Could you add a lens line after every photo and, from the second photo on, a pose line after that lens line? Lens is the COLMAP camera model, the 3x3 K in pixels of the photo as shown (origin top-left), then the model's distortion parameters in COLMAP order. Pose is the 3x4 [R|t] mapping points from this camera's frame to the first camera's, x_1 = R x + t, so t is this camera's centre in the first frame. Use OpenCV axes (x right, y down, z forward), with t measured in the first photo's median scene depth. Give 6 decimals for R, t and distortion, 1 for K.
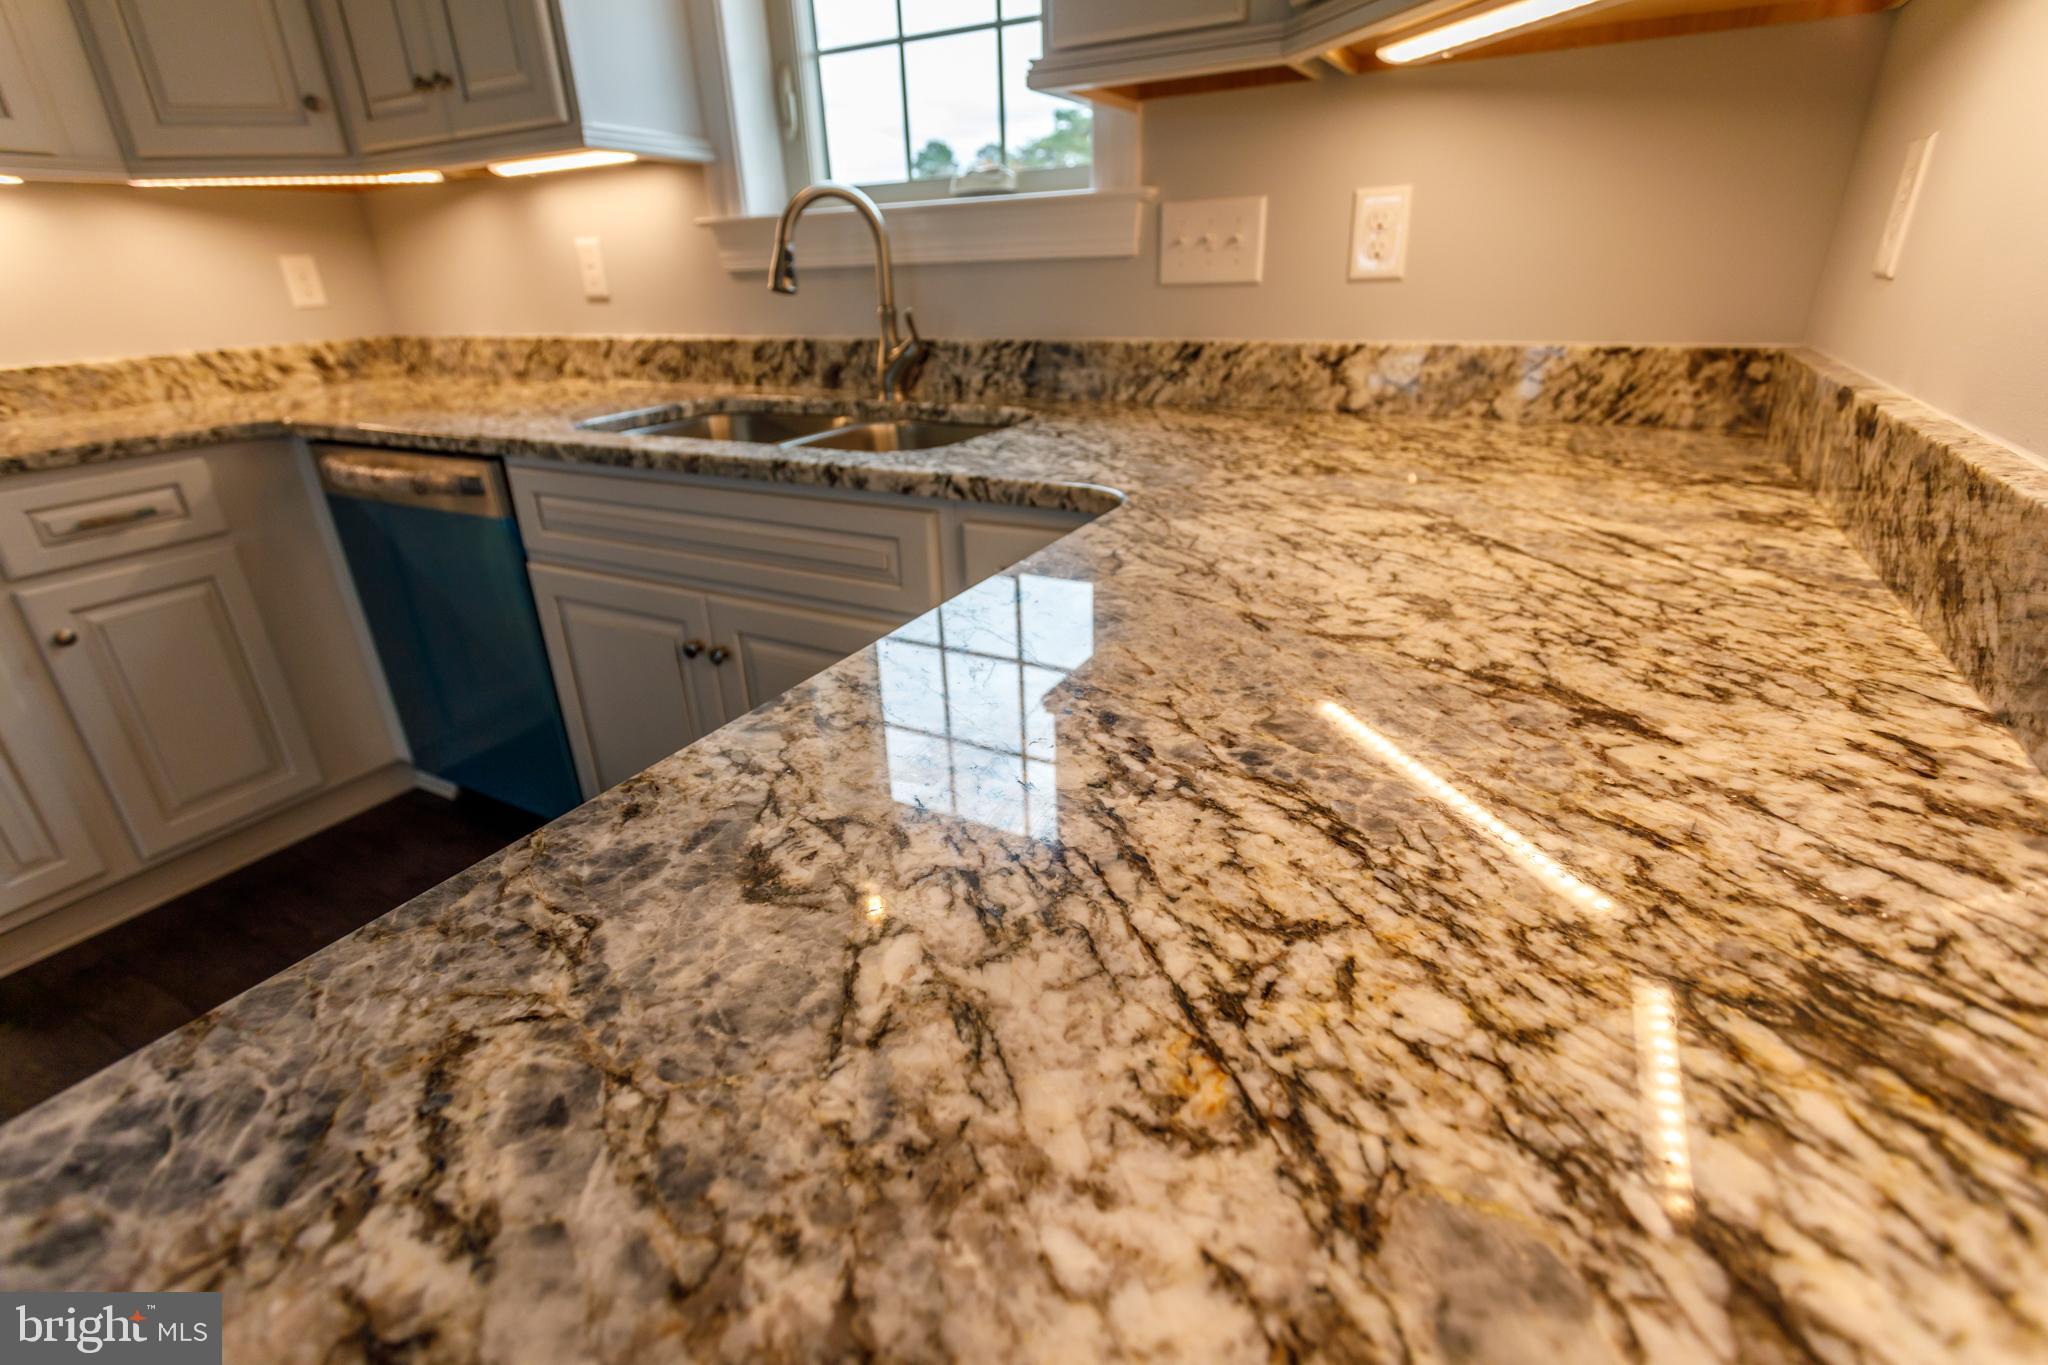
lens RADIAL K [[963.8, 0, 1015.9], [0, 963.8, 684.6], [0, 0, 1]] dist [0.009176, 0.000024]
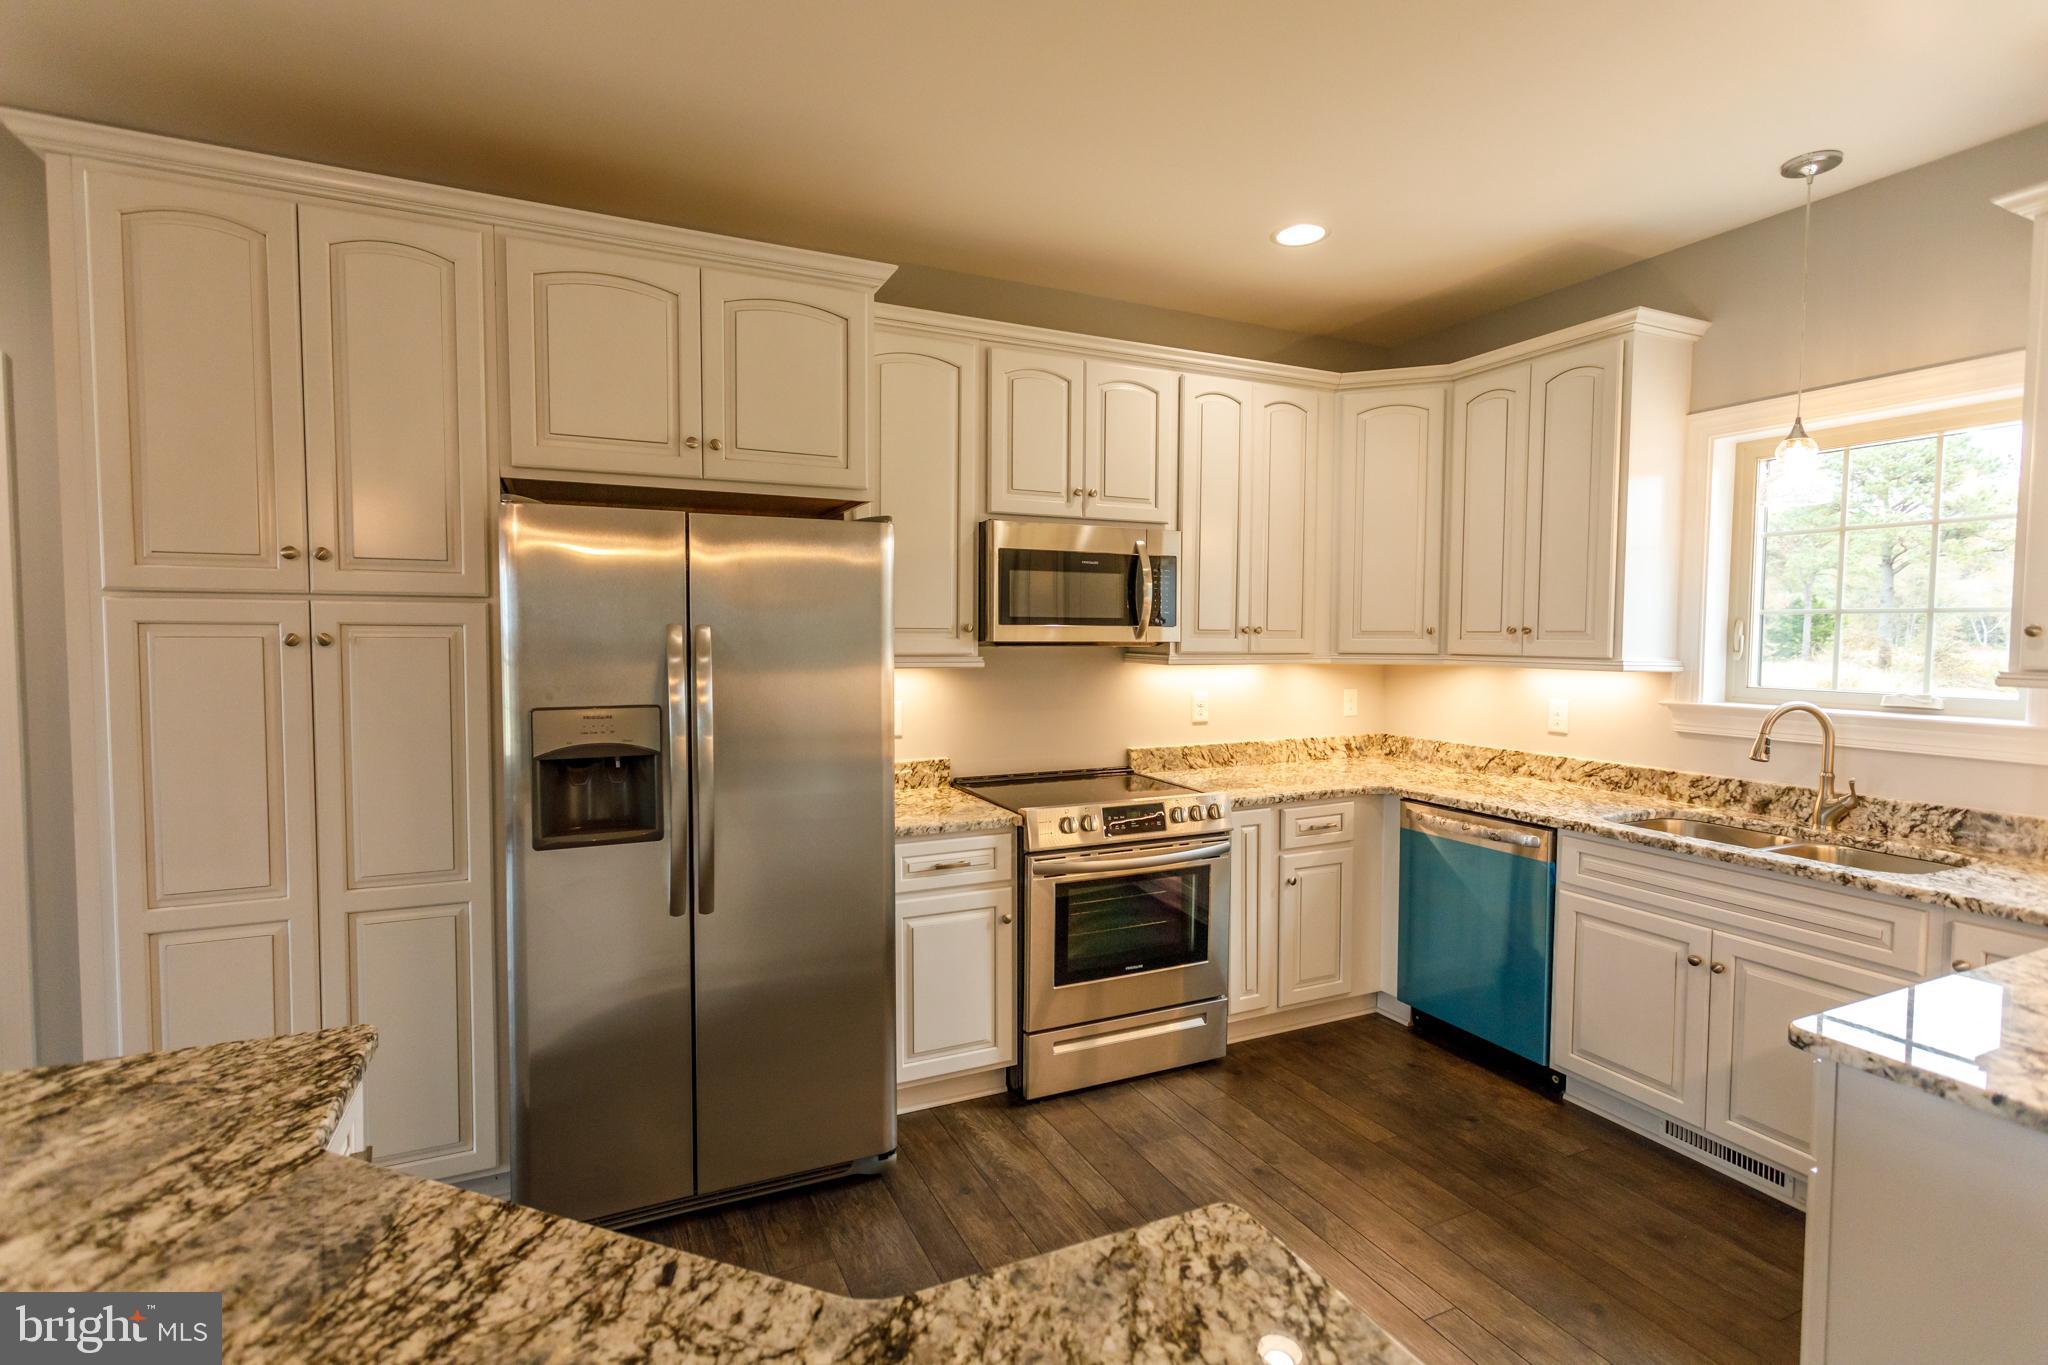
lens RADIAL K [[963.8, 0, 1023.2], [0, 963.8, 670.1], [0, 0, 1]] dist [0.009176, 0.000024]
pose [[0.813519, 0.064535, -0.577946, -0.286482], [-0.266759, 0.924508, -0.272258, 0.220141], [0.516746, 0.375660, 0.769320, -0.903907]]
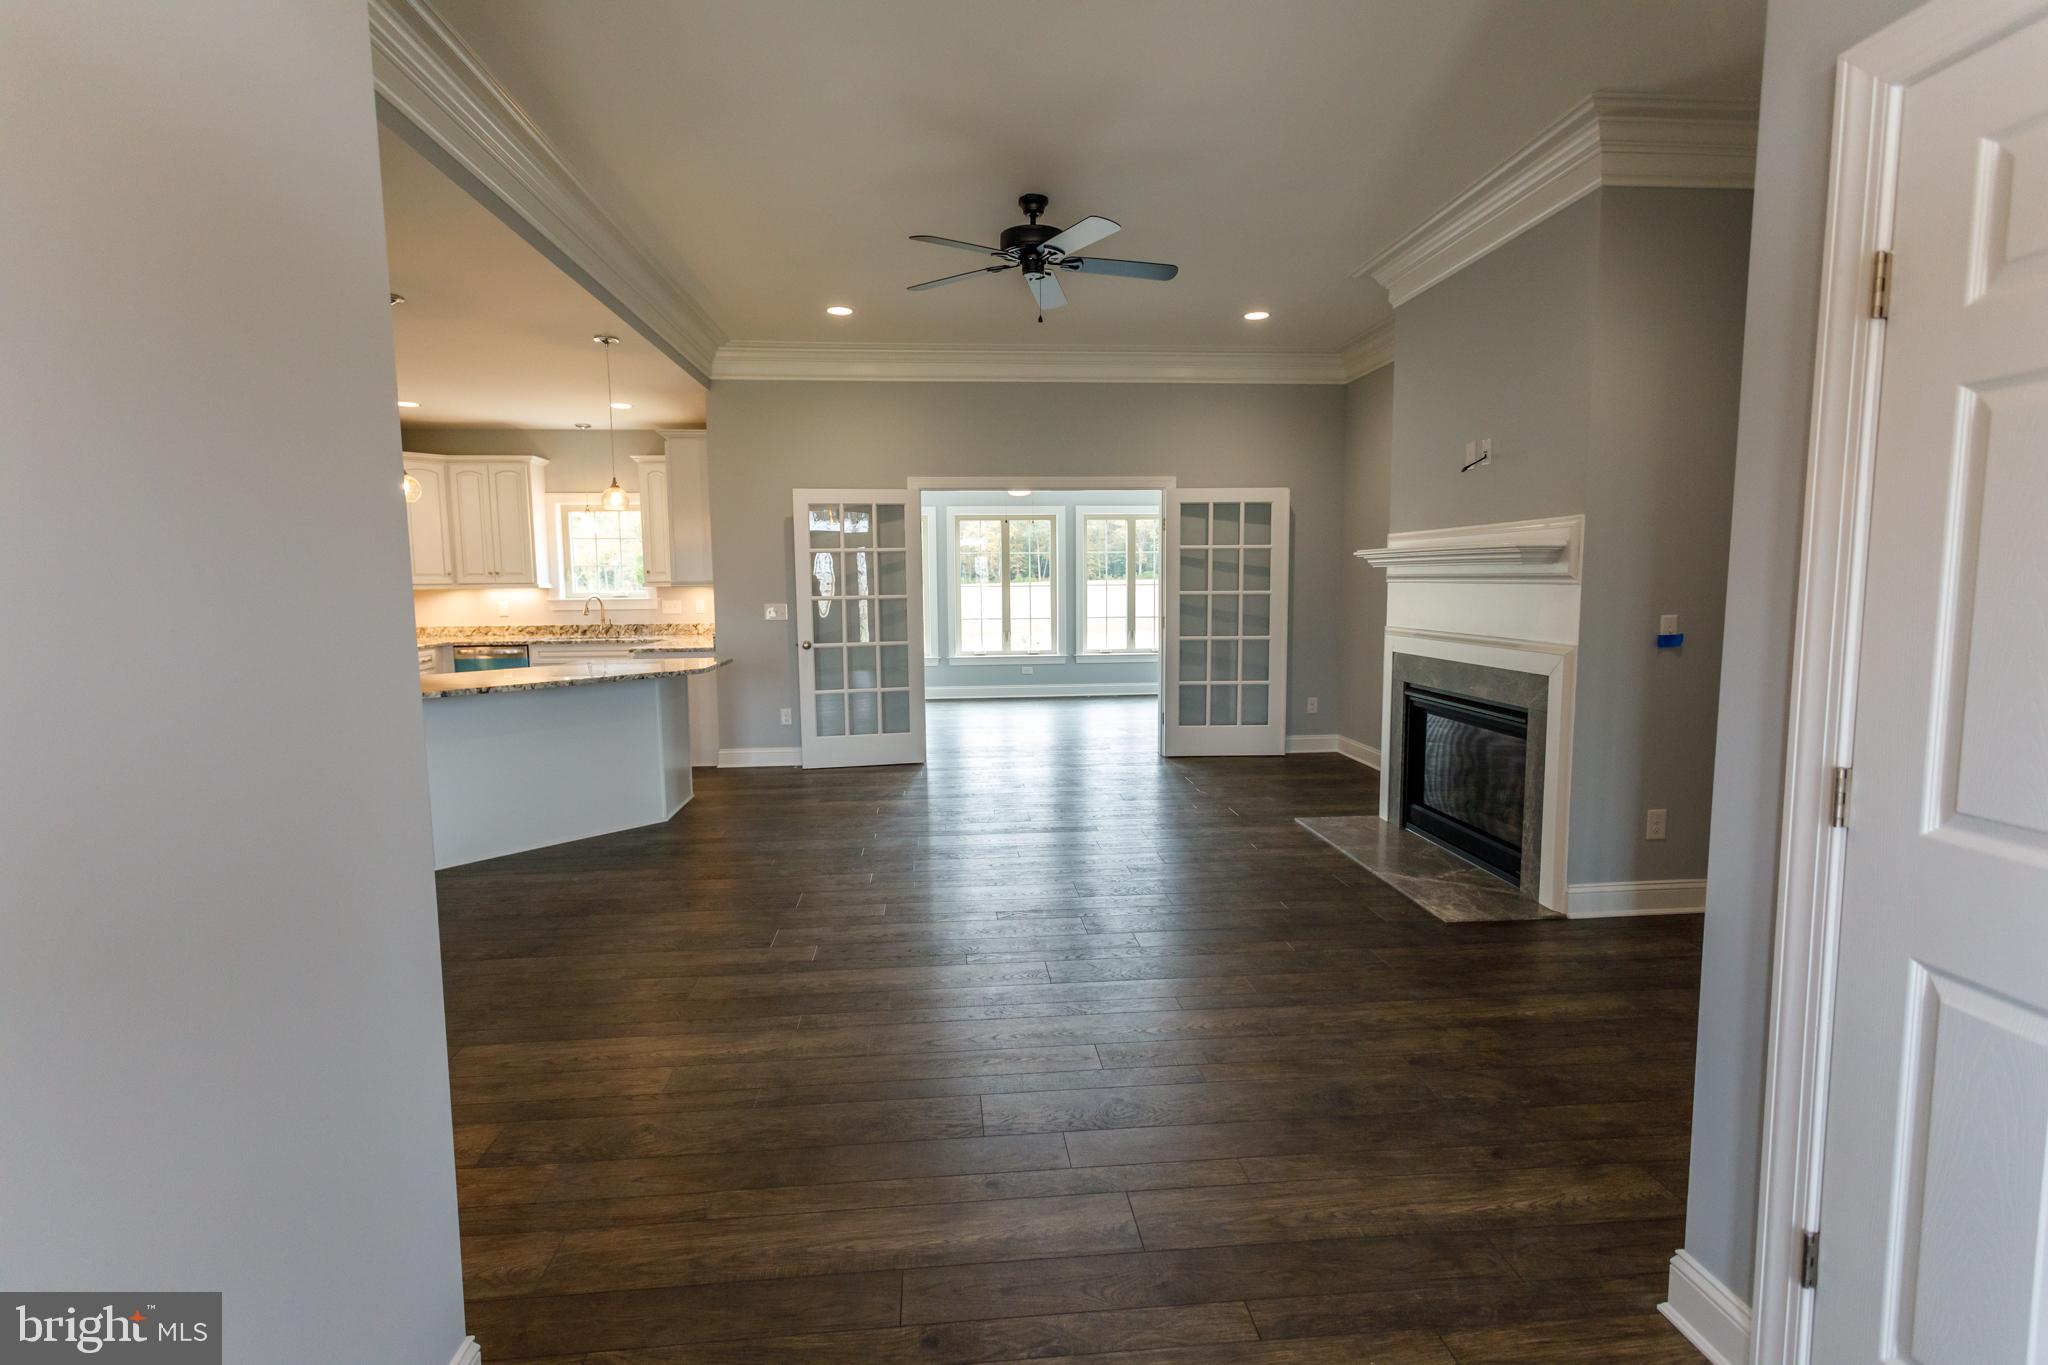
lens RADIAL K [[963.8, 0, 1017.3], [0, 963.8, 674.2], [0, 0, 1]] dist [0.009176, 0.000024]
pose [[0.833152, -0.025744, 0.552444, -1.061533], [0.201646, 0.944291, -0.260102, 1.525220], [-0.514972, 0.328102, 0.791930, -3.741605]]
